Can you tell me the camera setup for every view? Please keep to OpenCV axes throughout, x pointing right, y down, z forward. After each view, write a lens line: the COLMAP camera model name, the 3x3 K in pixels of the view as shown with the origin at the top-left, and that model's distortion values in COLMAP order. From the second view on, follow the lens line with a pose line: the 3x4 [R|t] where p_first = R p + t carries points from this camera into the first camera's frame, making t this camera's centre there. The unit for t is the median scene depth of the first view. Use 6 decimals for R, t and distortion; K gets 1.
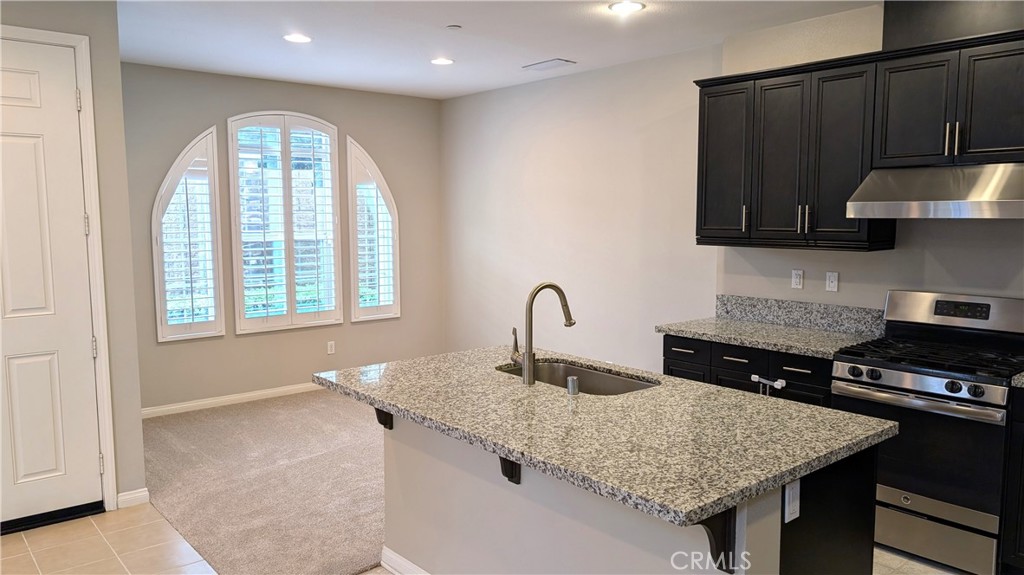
lens RADIAL K [[733.4, 0, 508.8], [0, 733.4, 292.2], [0, 0, 1]] dist [-0.001741, -0.007858]
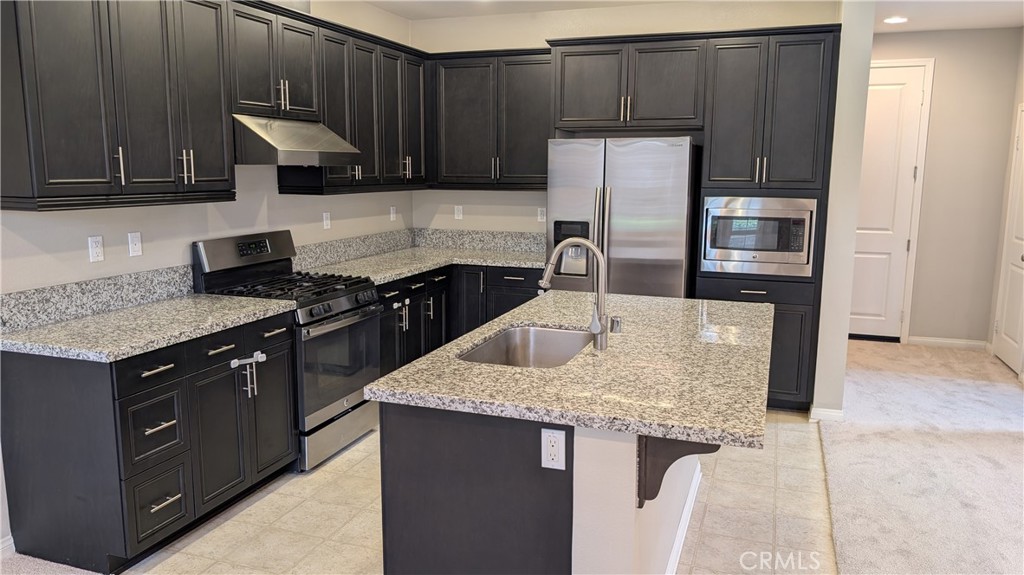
lens RADIAL K [[733.4, 0, 507.2], [0, 733.4, 290.3], [0, 0, 1]] dist [-0.001741, -0.007858]
pose [[-0.496540, -0.146273, 0.855600, -0.465750], [0.083243, 0.973132, 0.214675, -0.104133], [-0.864013, 0.177817, -0.471023, 1.025829]]
